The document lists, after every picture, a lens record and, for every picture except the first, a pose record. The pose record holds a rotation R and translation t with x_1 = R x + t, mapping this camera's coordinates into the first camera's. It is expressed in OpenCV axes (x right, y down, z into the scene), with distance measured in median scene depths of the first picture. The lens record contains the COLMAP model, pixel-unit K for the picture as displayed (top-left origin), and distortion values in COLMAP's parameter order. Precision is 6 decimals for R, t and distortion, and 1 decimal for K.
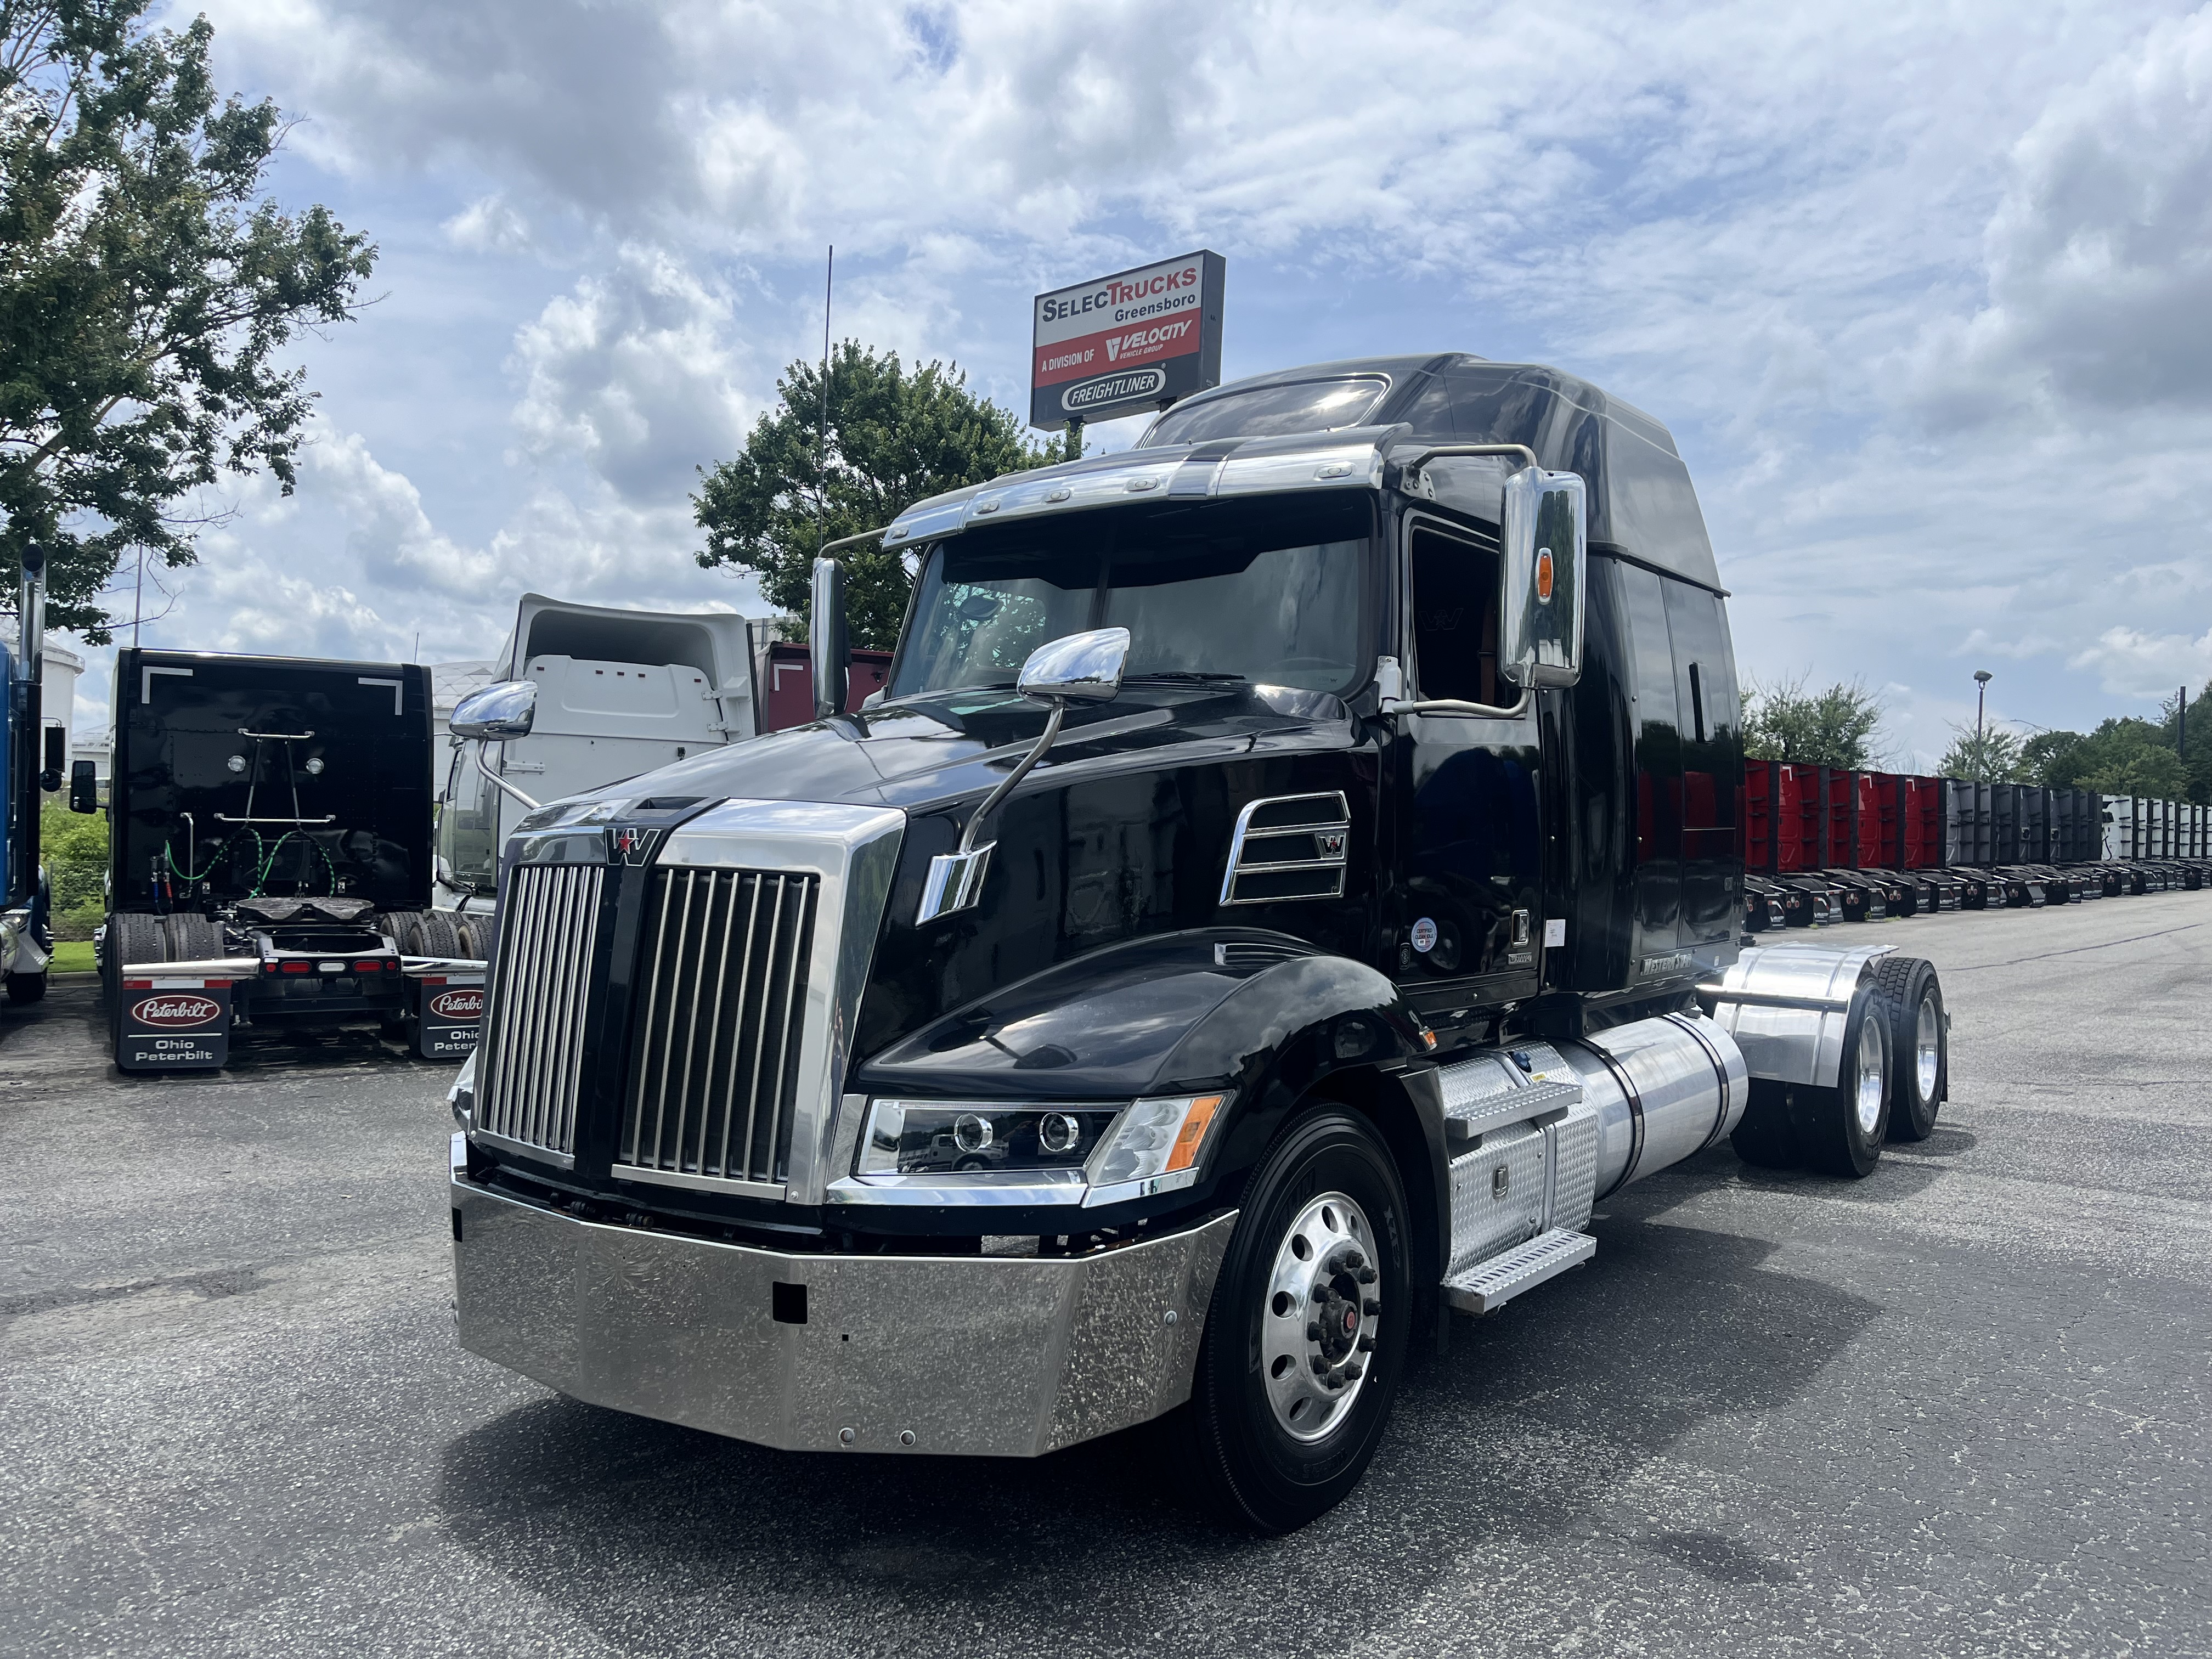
lens RADIAL K [[1685.6, 0, 1119.0], [0, 1685.6, 840.4], [0, 0, 1]] dist [0.072285, -0.109973]
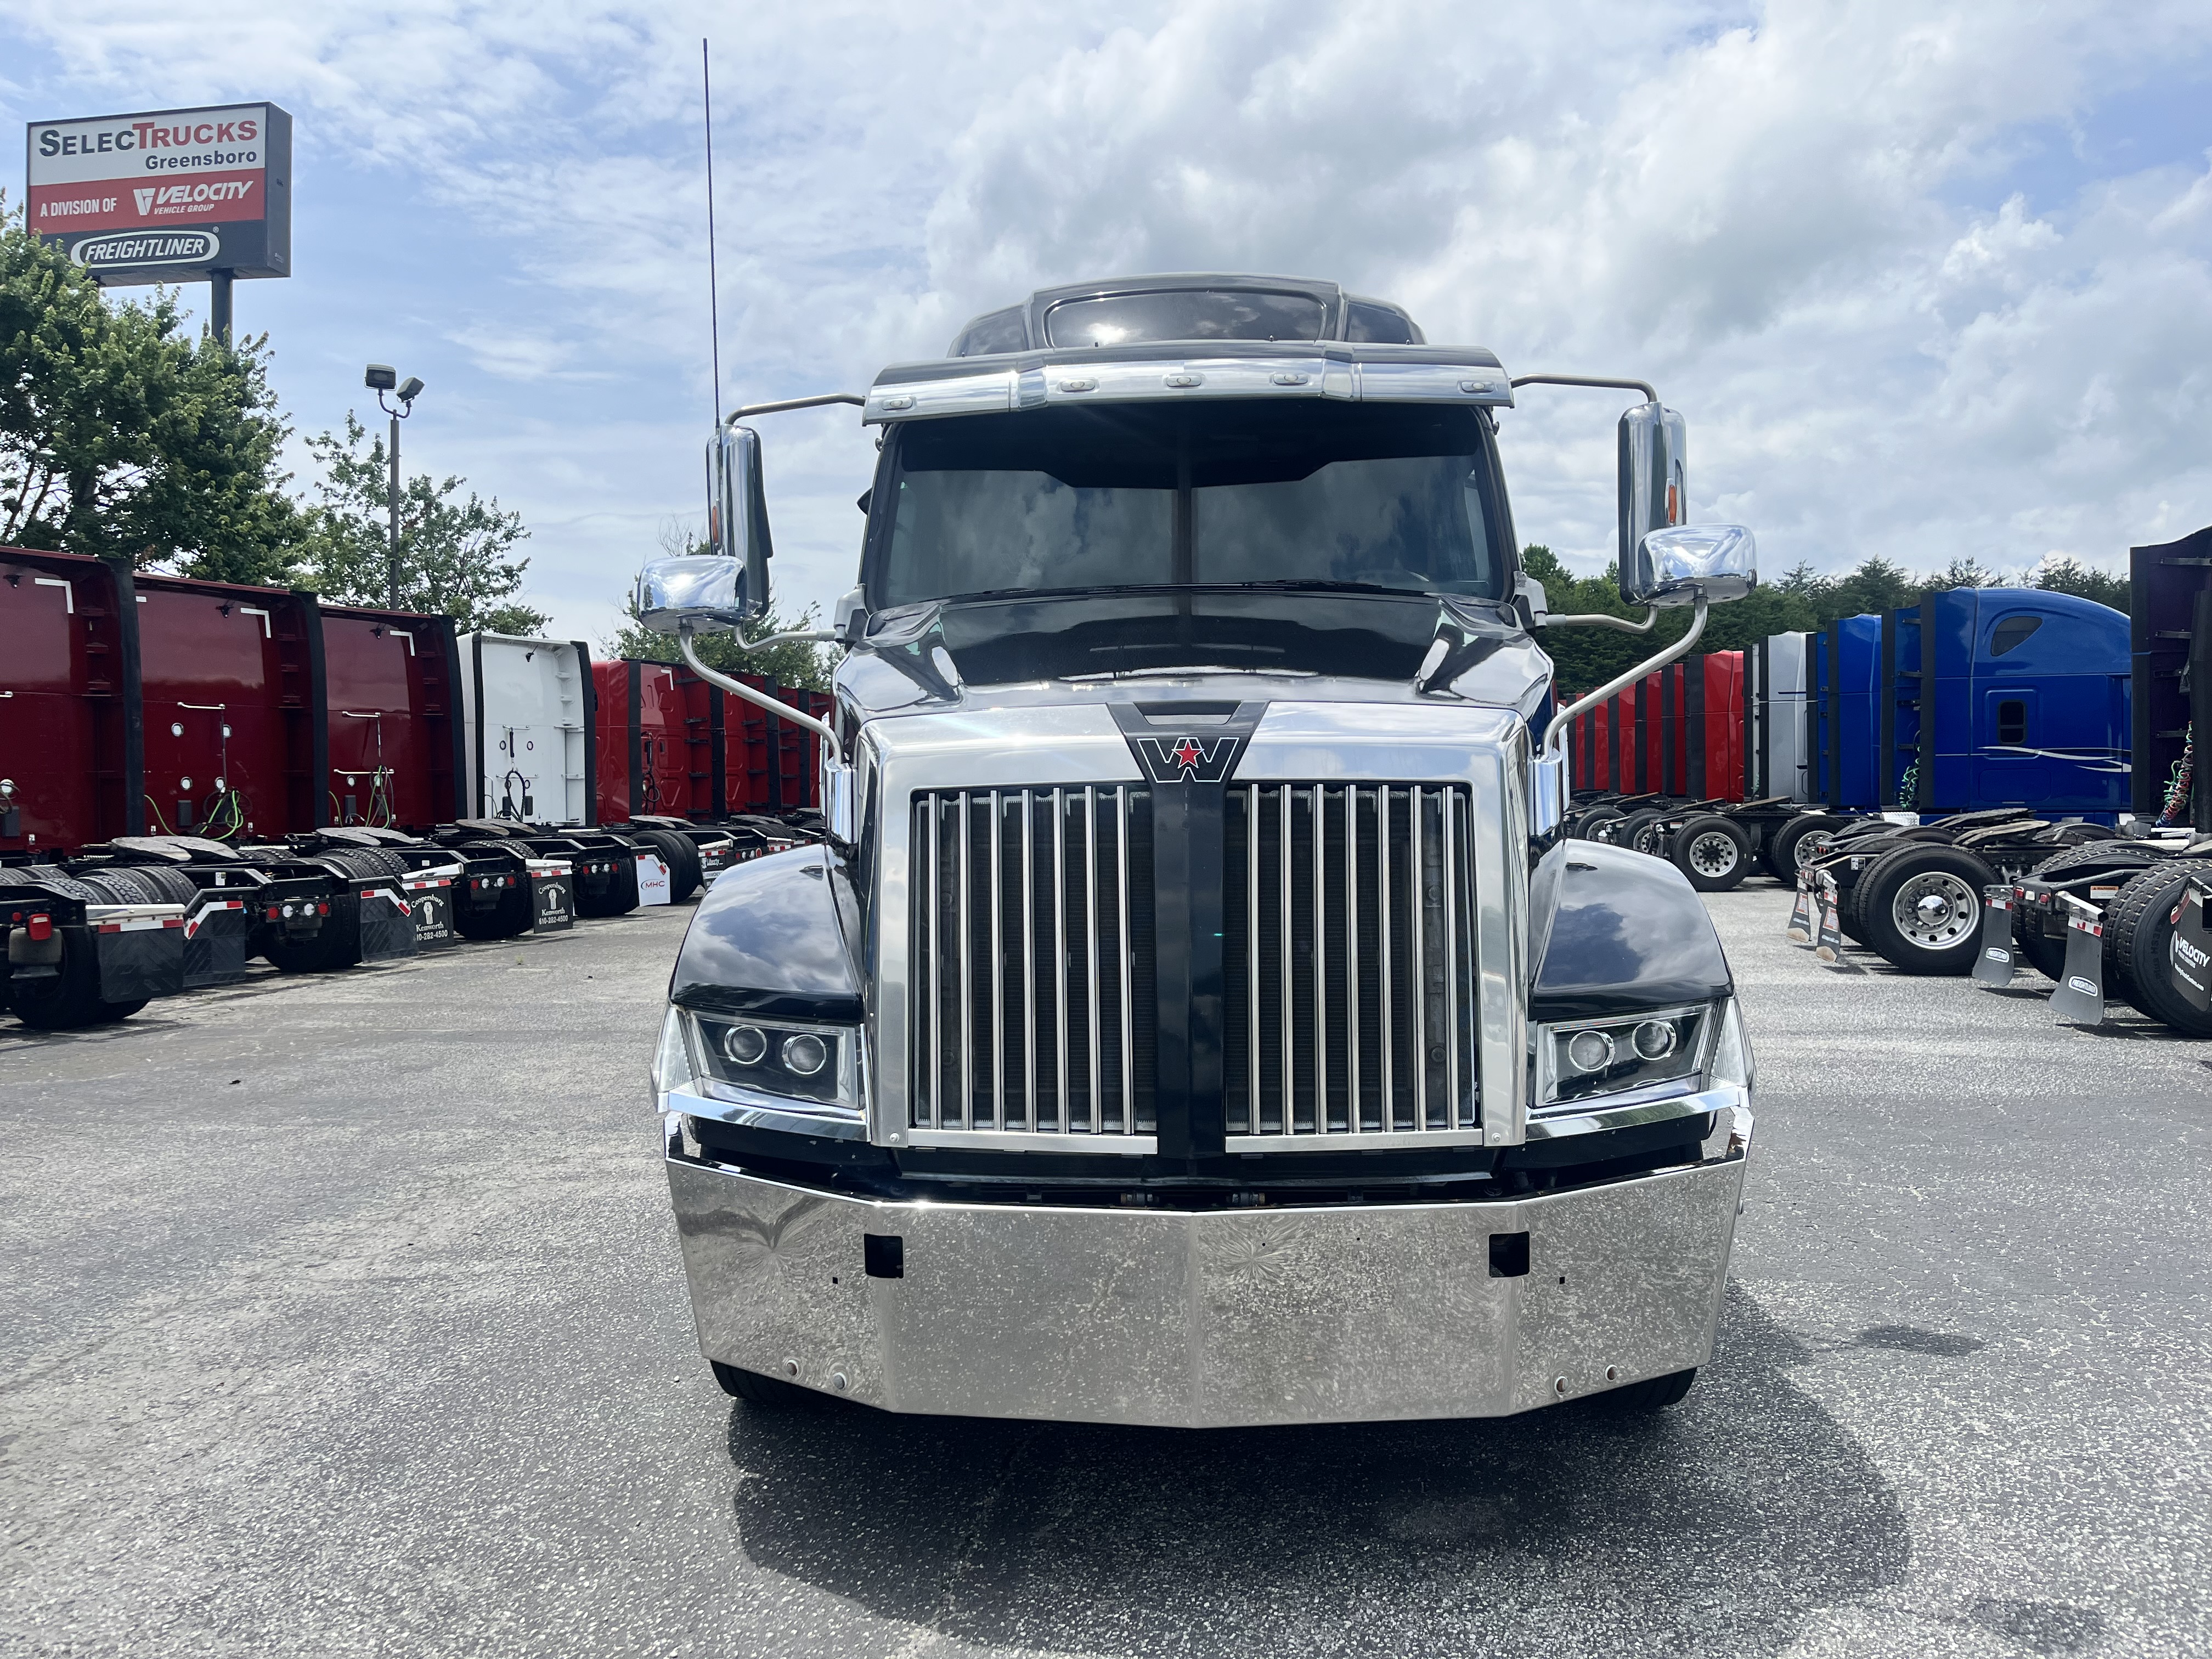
lens RADIAL K [[1685.6, 0, 1119.0], [0, 1685.6, 840.4], [0, 0, 1]] dist [0.072285, -0.109973]
pose [[0.836089, -0.044309, 0.546801, -0.076077], [0.025349, 0.998789, 0.042175, 0.000704], [-0.548007, -0.021401, 0.836200, 0.032097]]
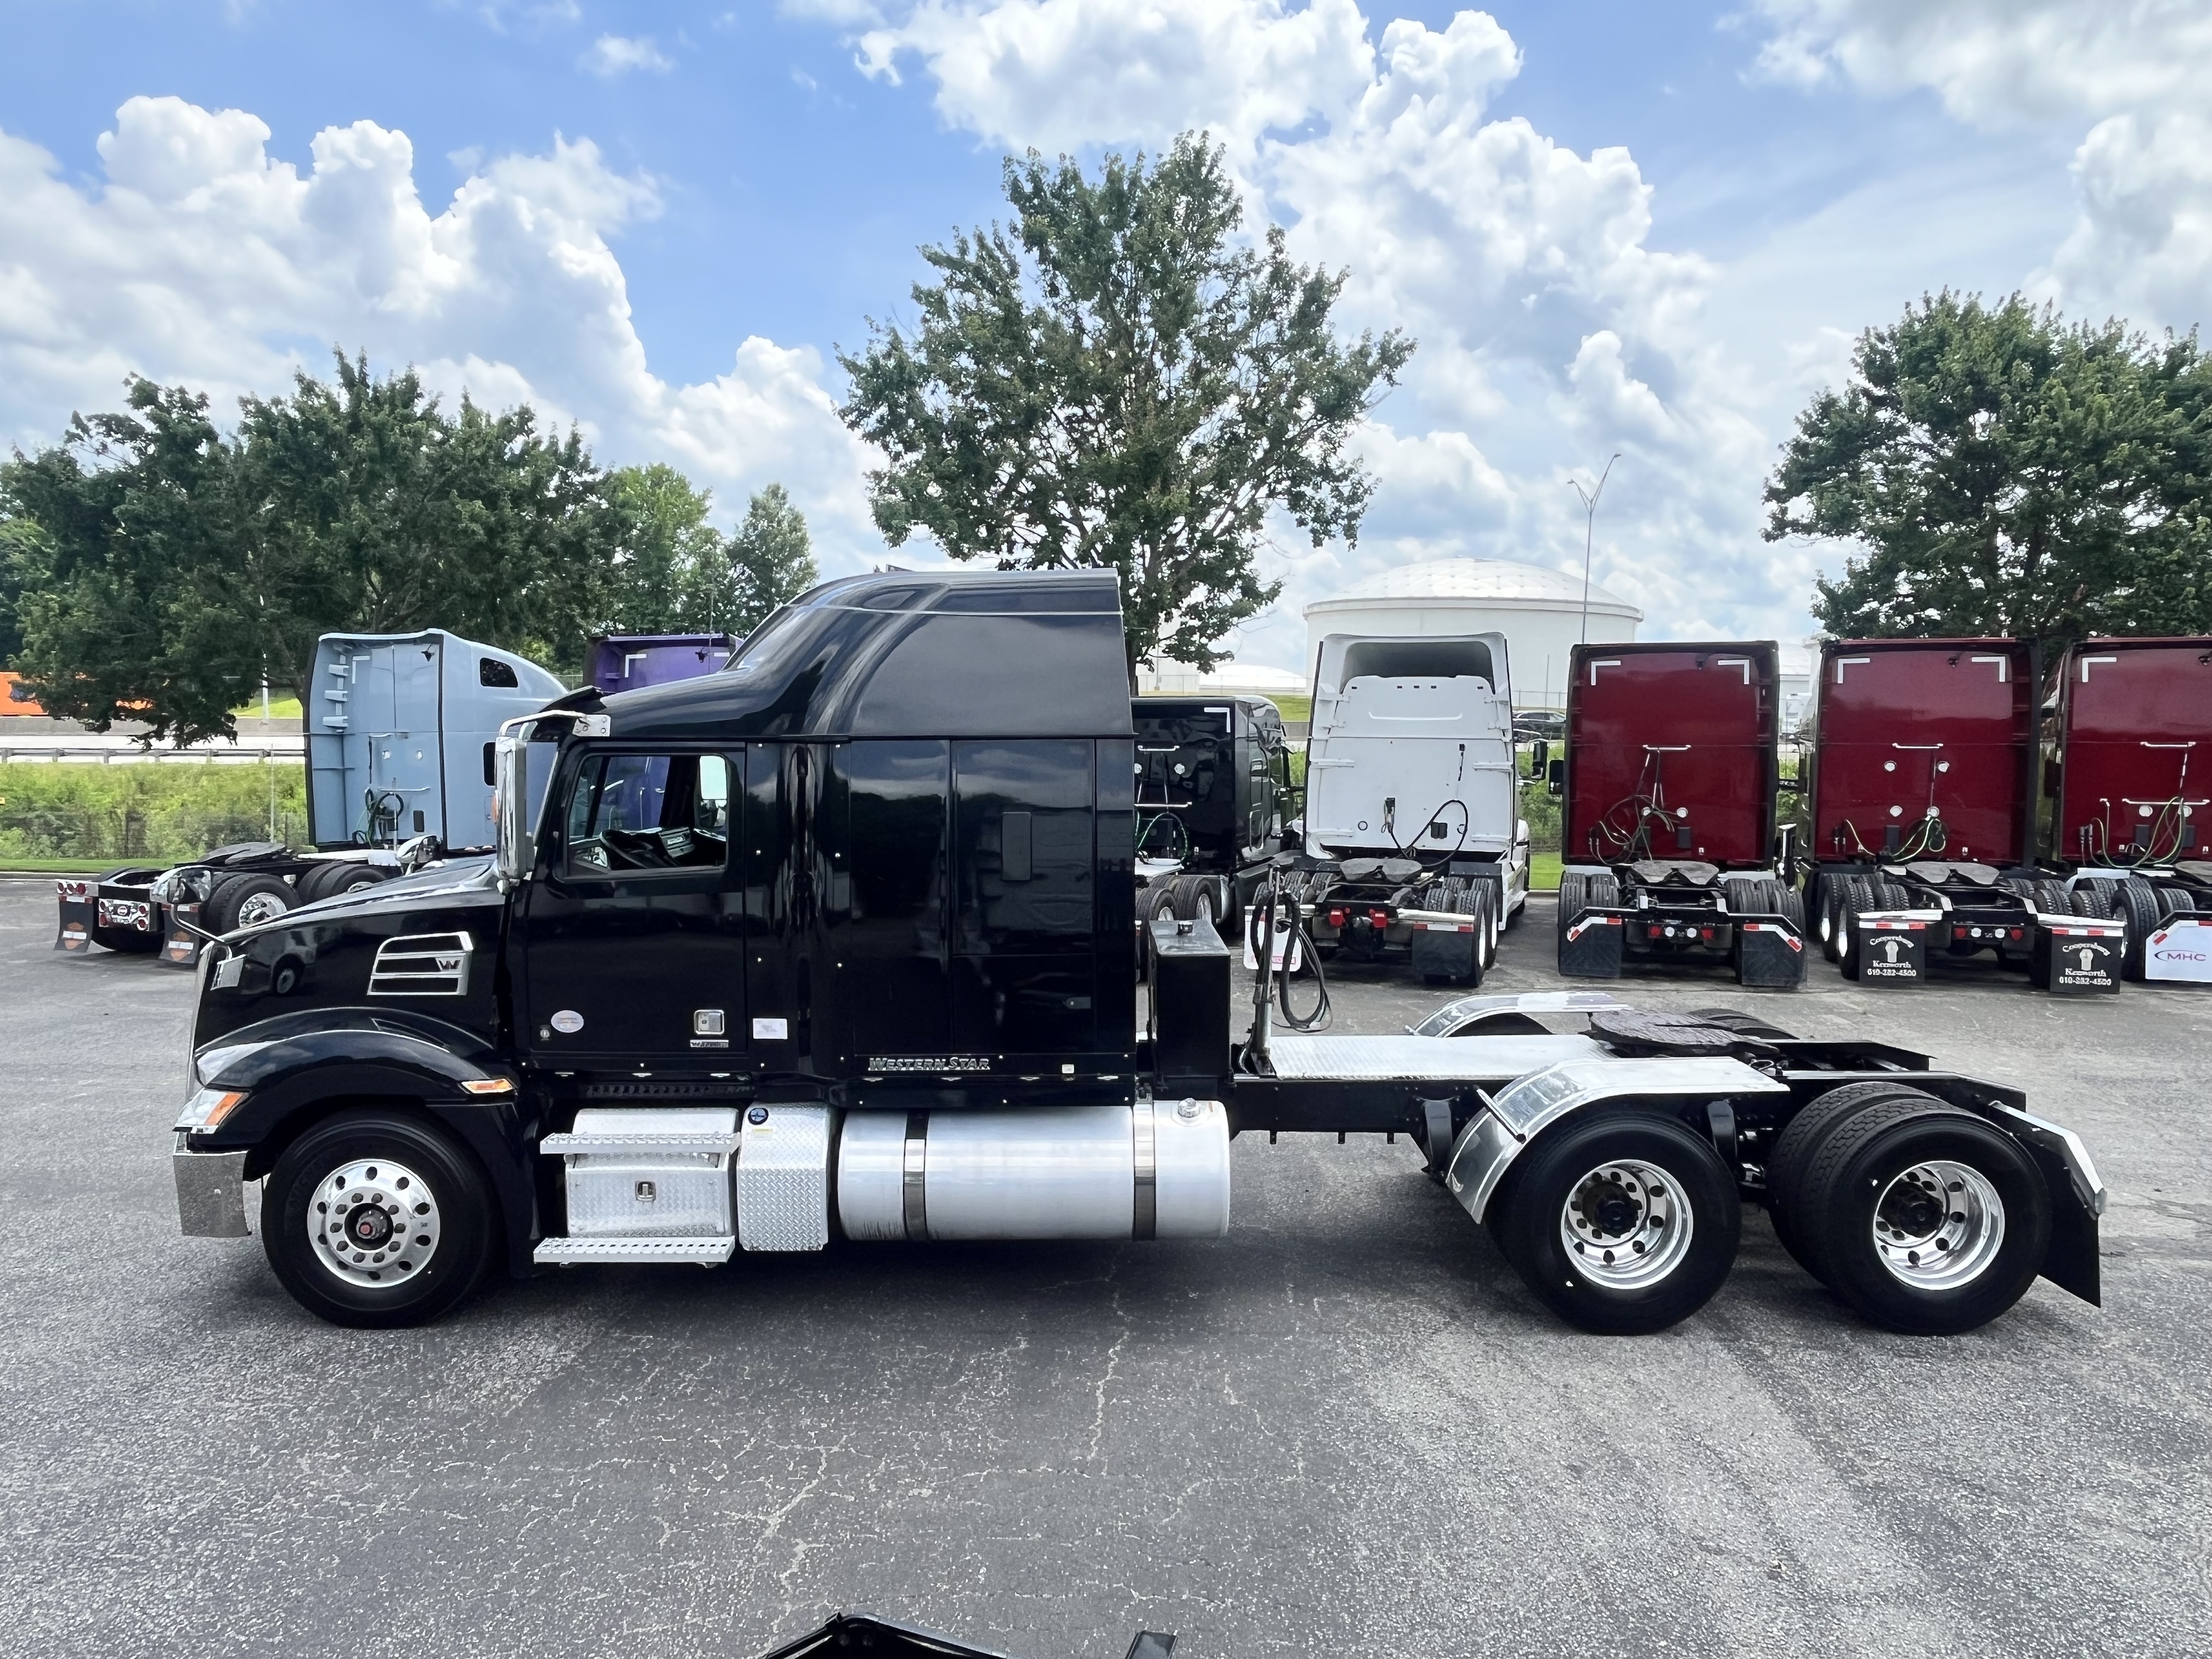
lens RADIAL K [[1437.7, 0, 1106.0], [0, 1437.7, 829.5], [0, 0, 1]] dist [-0.000609, -0.000394]
pose [[0.584477, 0.043287, -0.810255, 0.192821], [0.007172, 0.998261, 0.058505, -0.024493], [0.811379, -0.040006, 0.583150, 0.079330]]
